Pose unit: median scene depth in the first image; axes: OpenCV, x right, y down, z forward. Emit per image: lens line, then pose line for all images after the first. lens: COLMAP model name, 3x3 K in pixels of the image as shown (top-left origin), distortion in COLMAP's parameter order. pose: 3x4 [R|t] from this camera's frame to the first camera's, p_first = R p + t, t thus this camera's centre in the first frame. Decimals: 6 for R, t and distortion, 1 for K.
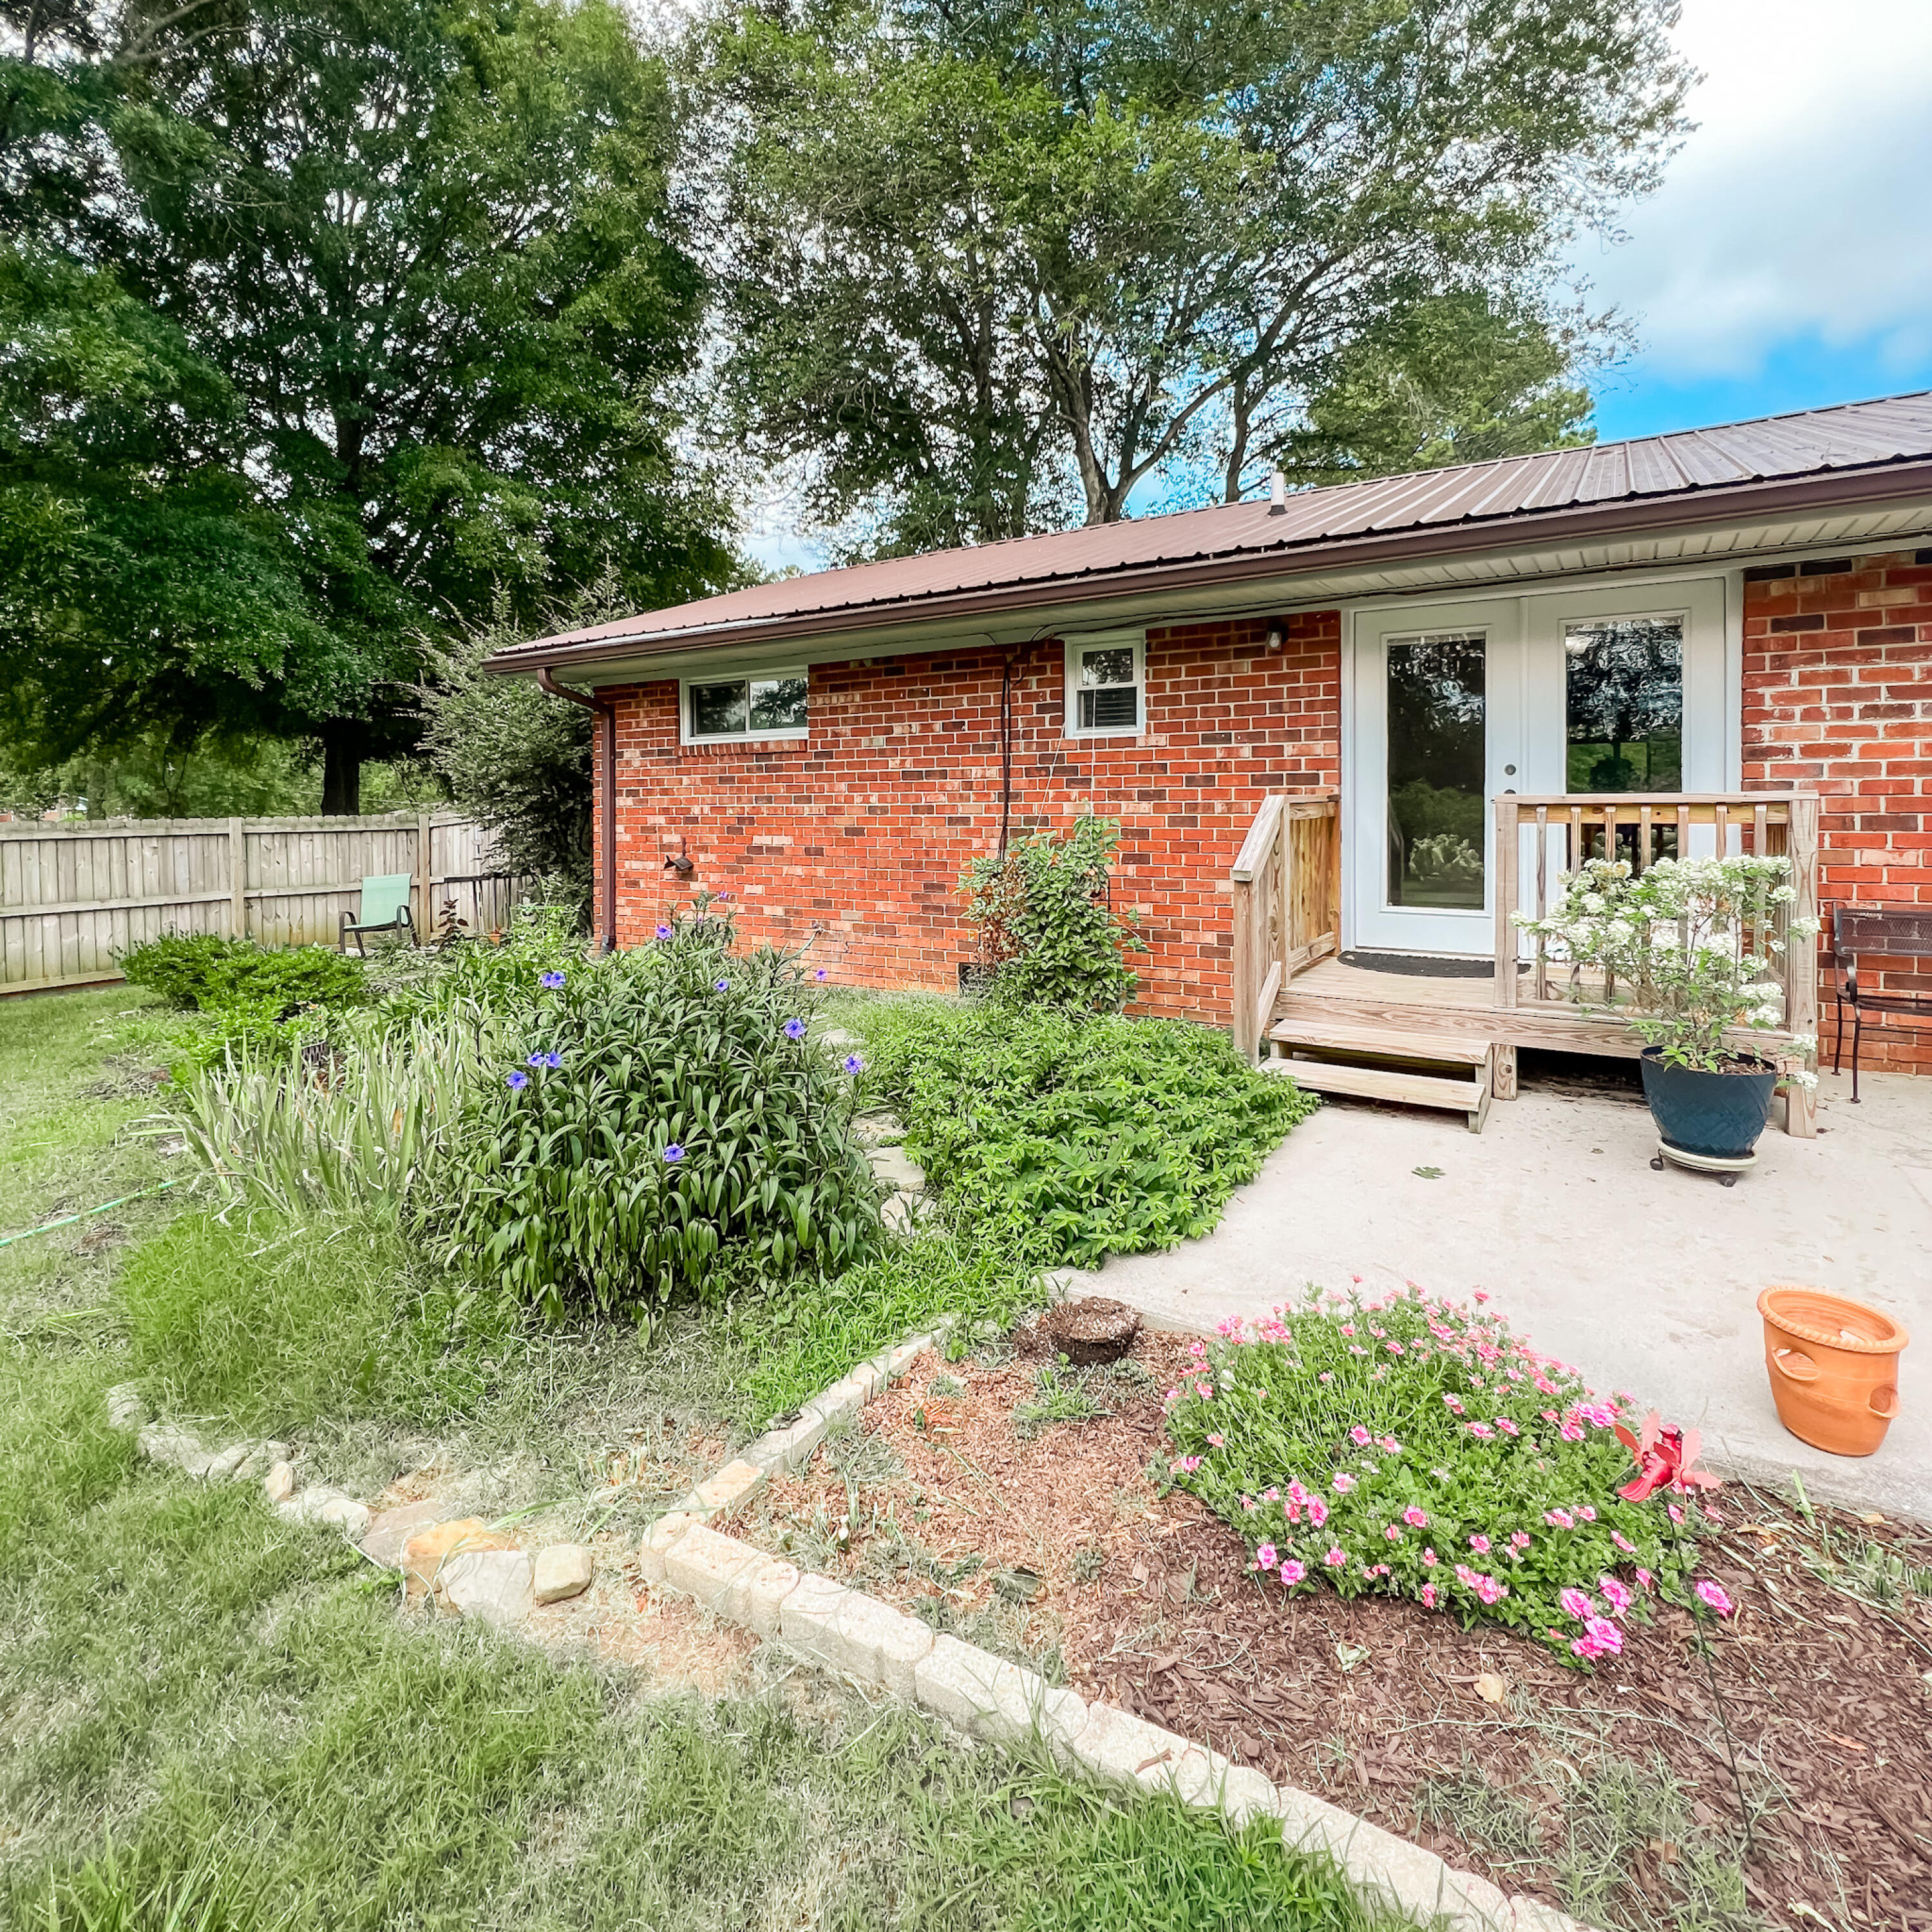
lens RADIAL K [[1041.8, 0, 970.3], [0, 1041.8, 819.5], [0, 0, 1]] dist [-0.001953, -0.000219]
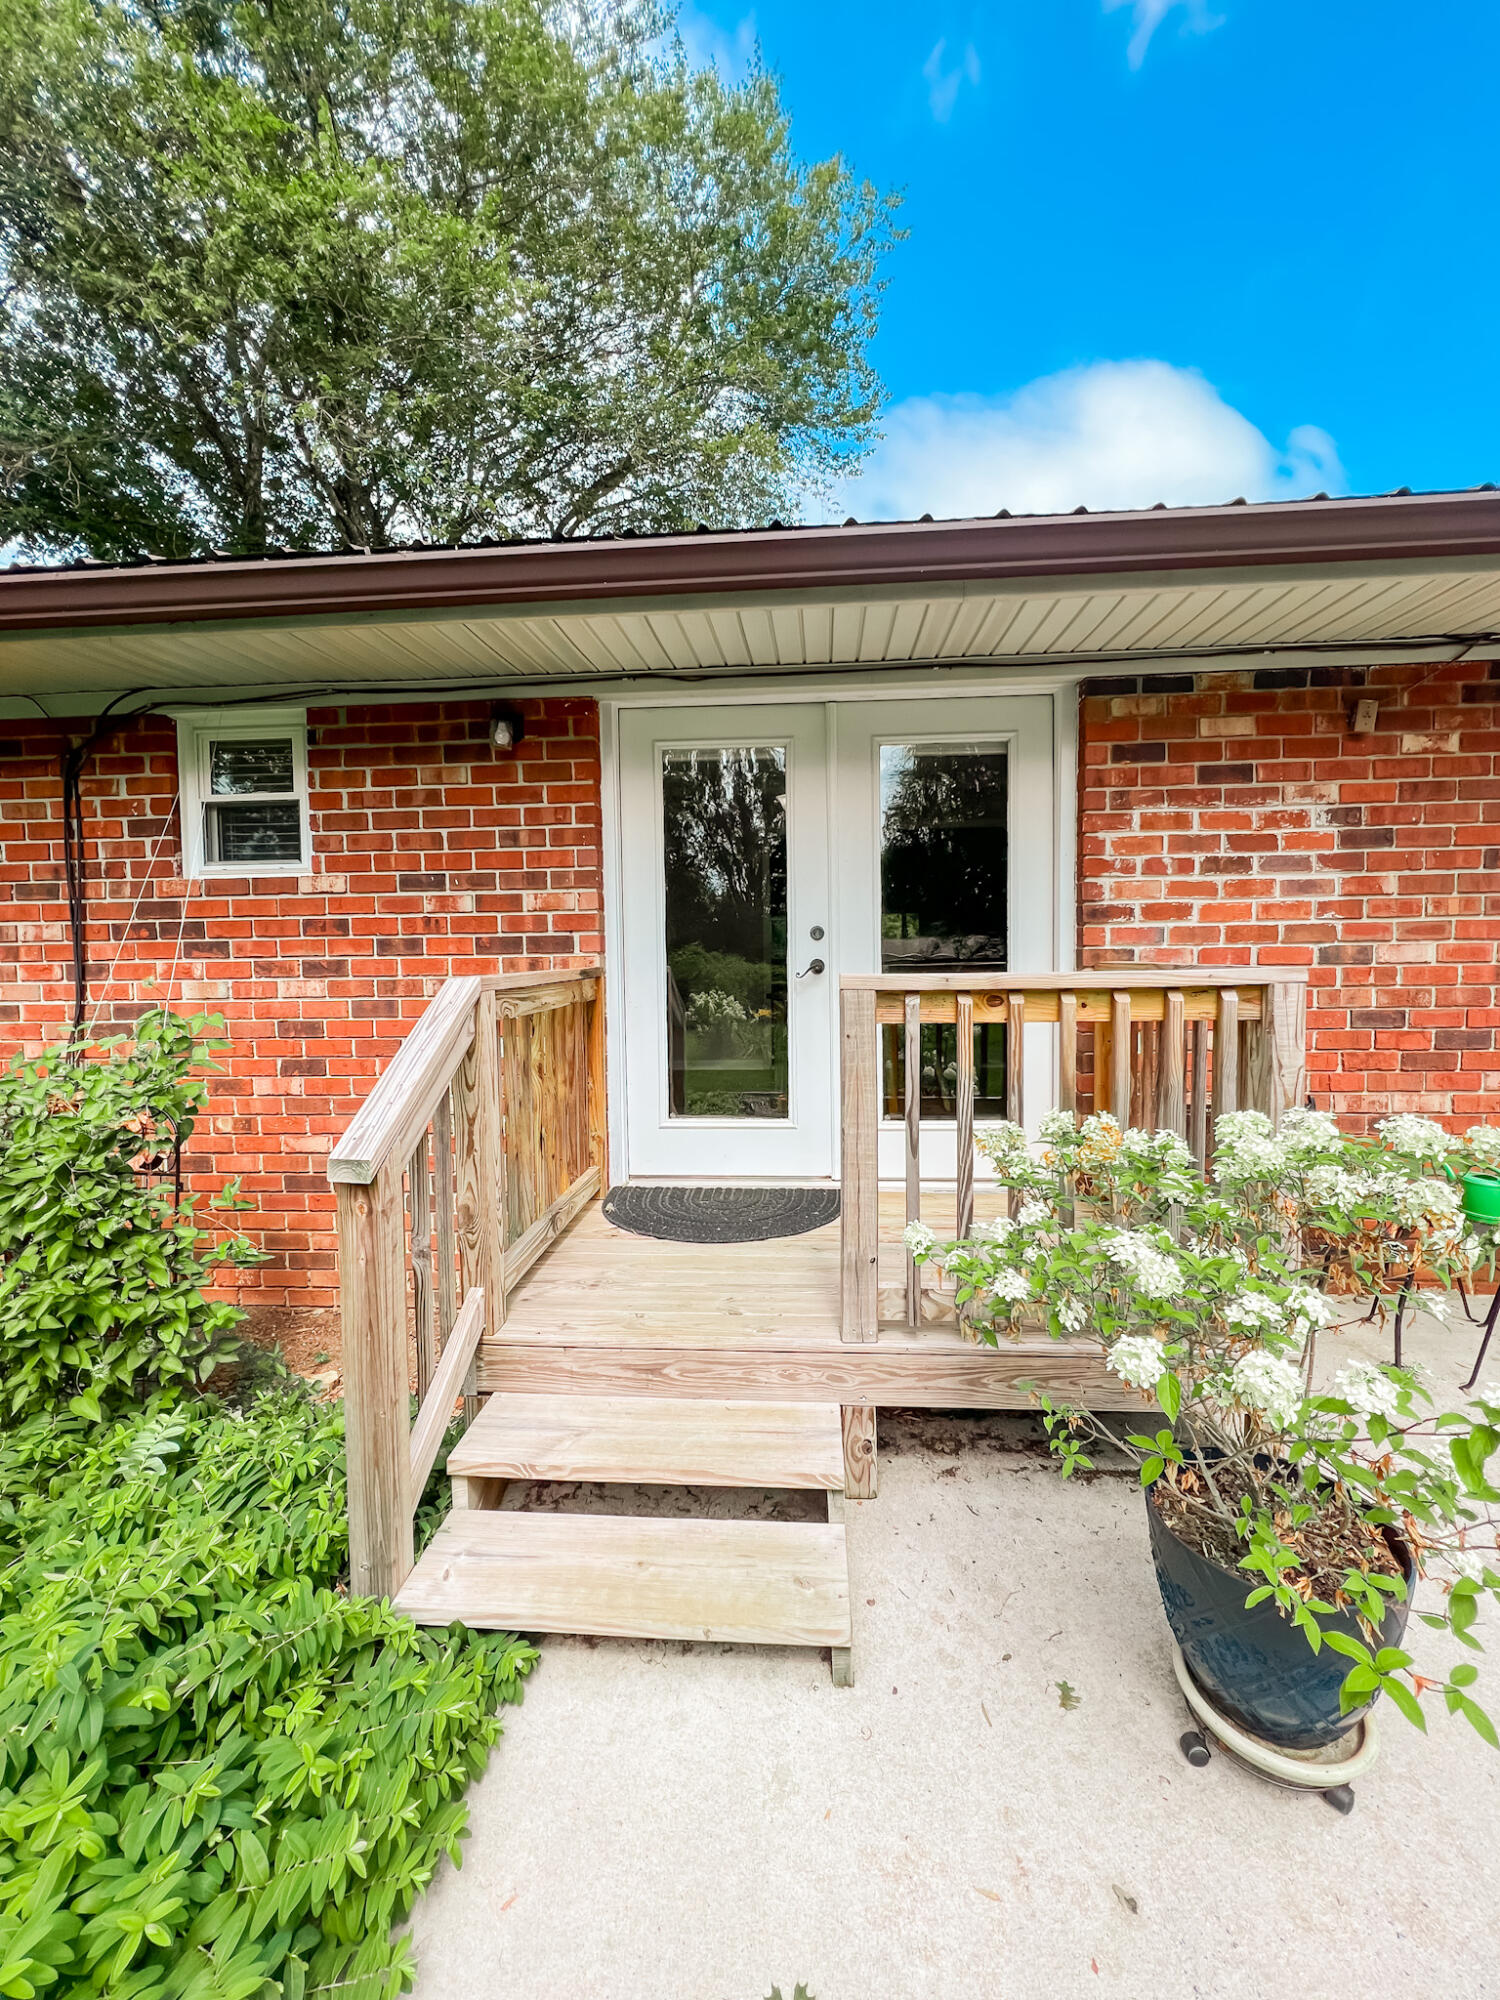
lens RADIAL K [[804.8, 0, 748.8], [0, 804.8, 989.2], [0, 0, 1]] dist [0.001836, 0.000103]
pose [[0.887487, -0.024564, 0.460178, 0.198089], [0.014758, 0.999581, 0.024895, -0.021619], [-0.460597, -0.015303, 0.887478, 0.487830]]
